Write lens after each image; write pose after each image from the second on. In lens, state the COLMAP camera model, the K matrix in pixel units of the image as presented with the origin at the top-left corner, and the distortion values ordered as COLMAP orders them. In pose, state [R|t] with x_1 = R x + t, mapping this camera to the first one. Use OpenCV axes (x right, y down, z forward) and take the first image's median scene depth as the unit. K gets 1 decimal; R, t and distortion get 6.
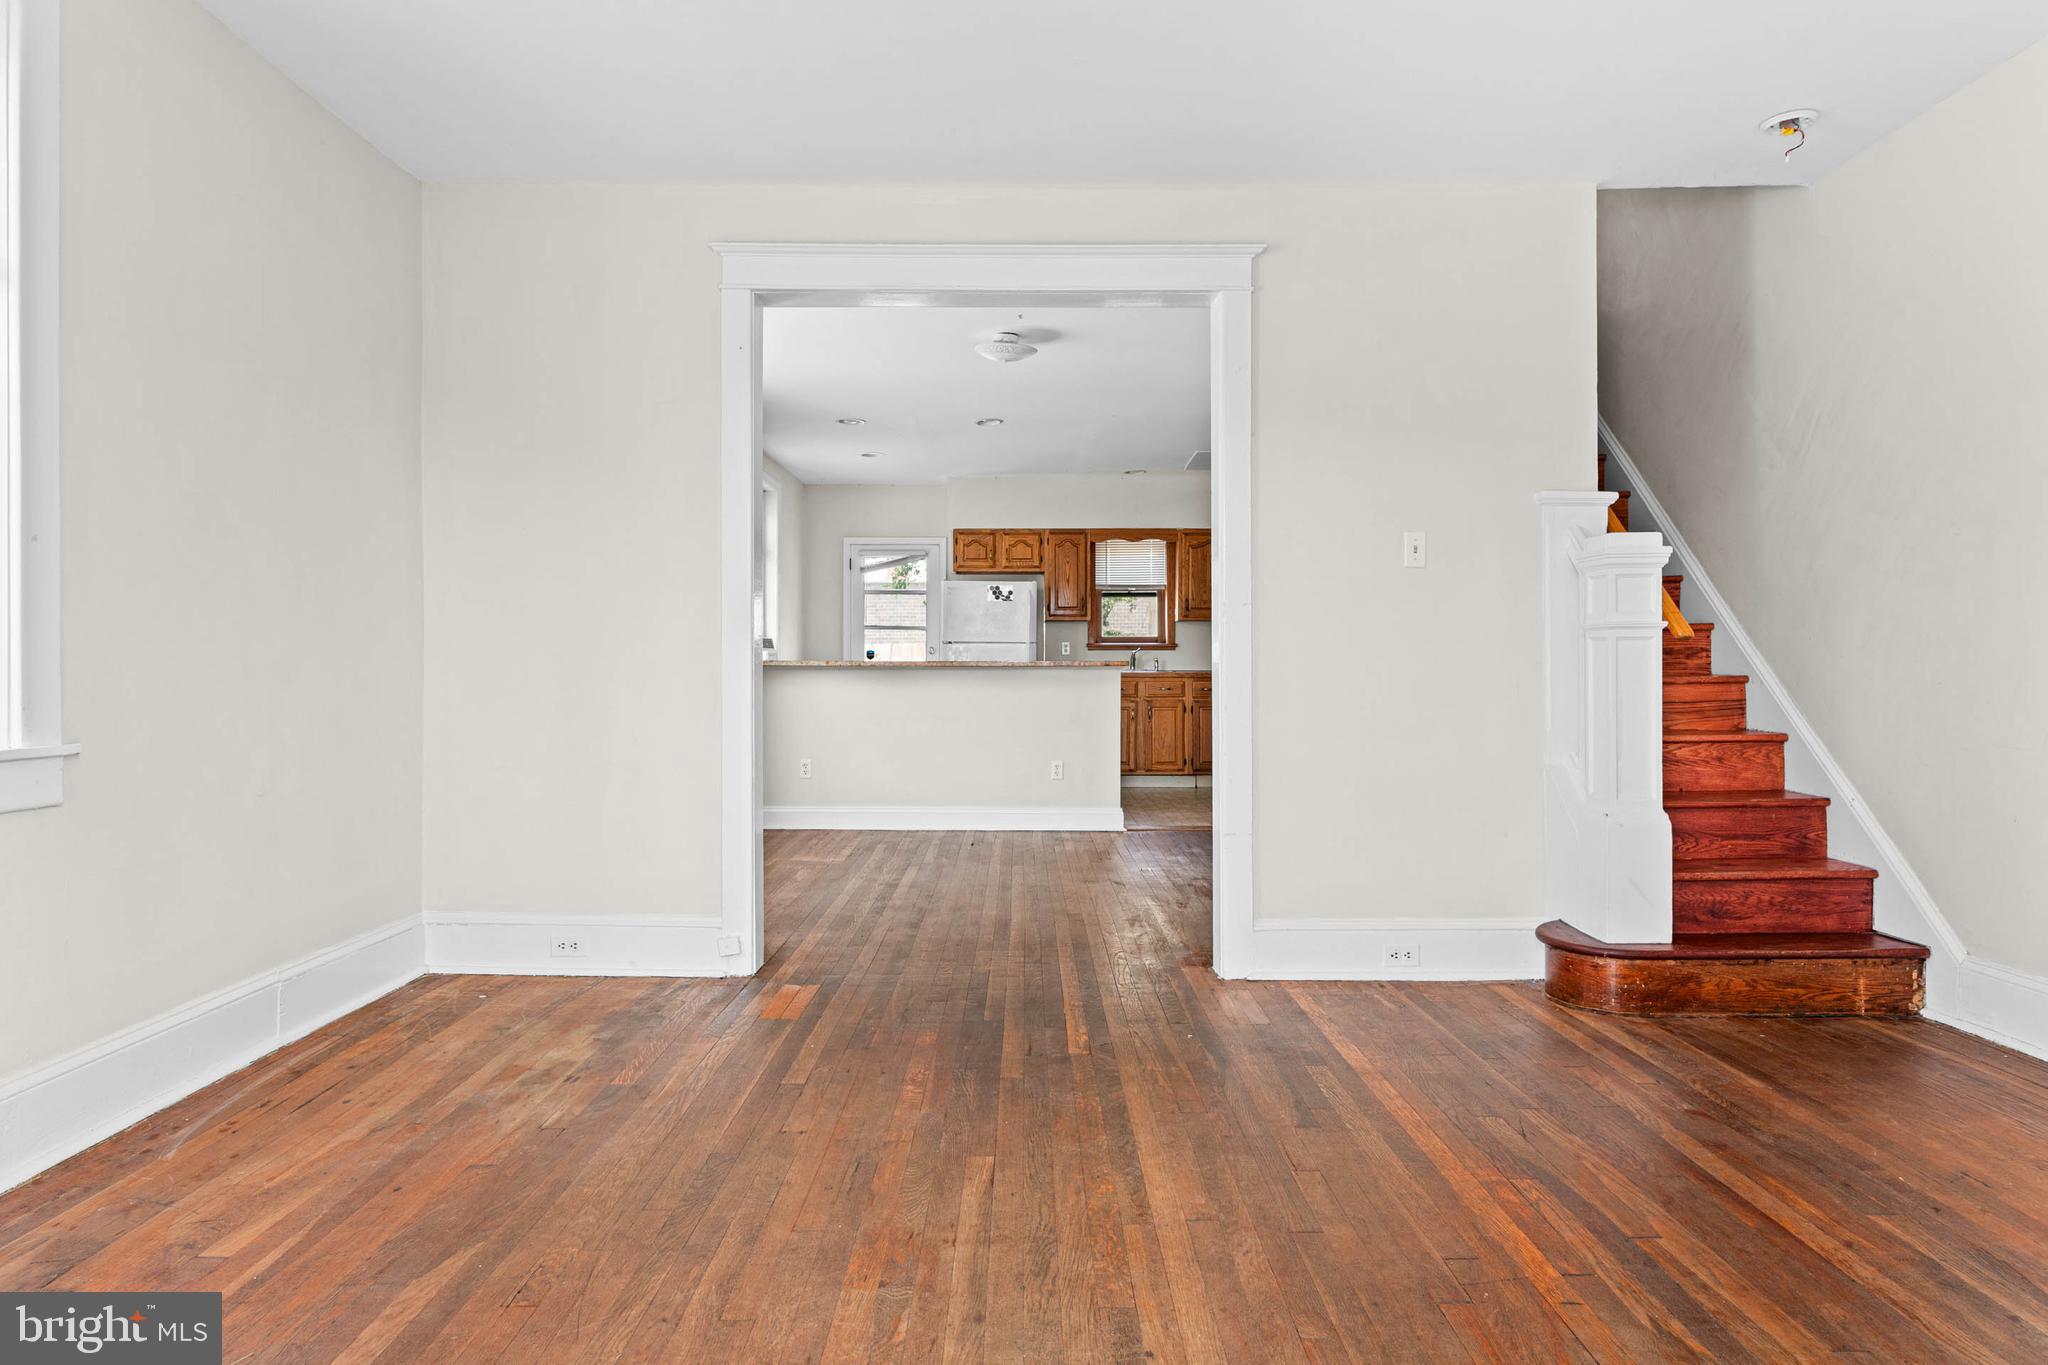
lens RADIAL K [[1191.9, 0, 1013.8], [0, 1191.9, 682.5], [0, 0, 1]] dist [0.003081, -0.000226]
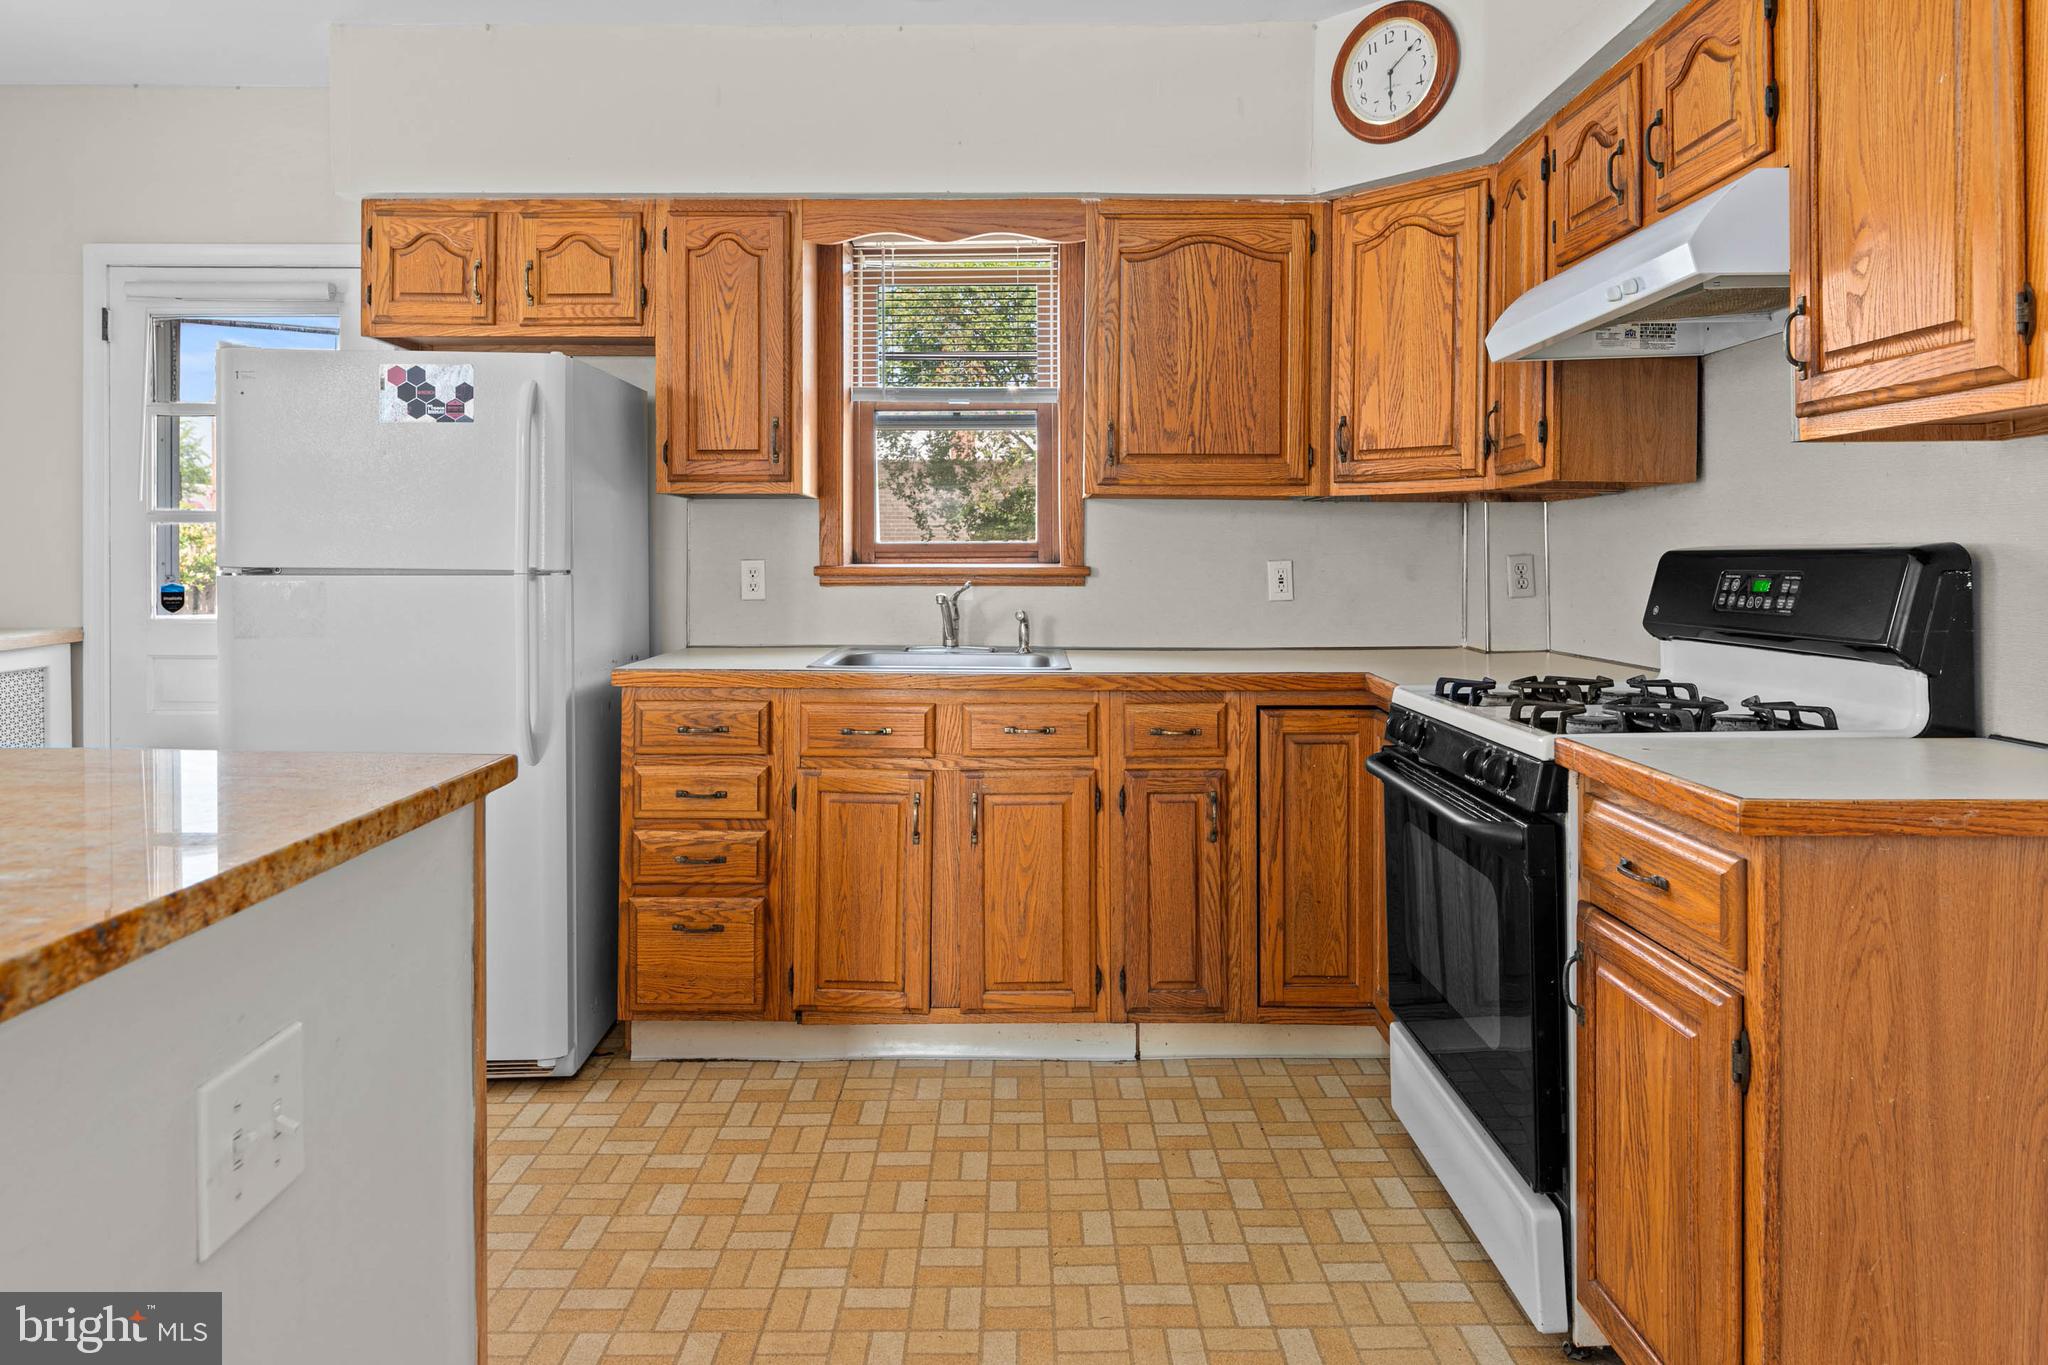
lens RADIAL K [[1191.9, 0, 1019.3], [0, 1191.9, 567.1], [0, 0, 1]] dist [0.003081, -0.000226]
pose [[0.999991, 0.001764, -0.003948, 0.122140], [-0.001764, 0.999998, -0.000050, -0.033361], [0.003948, 0.000057, 0.999992, 0.691909]]
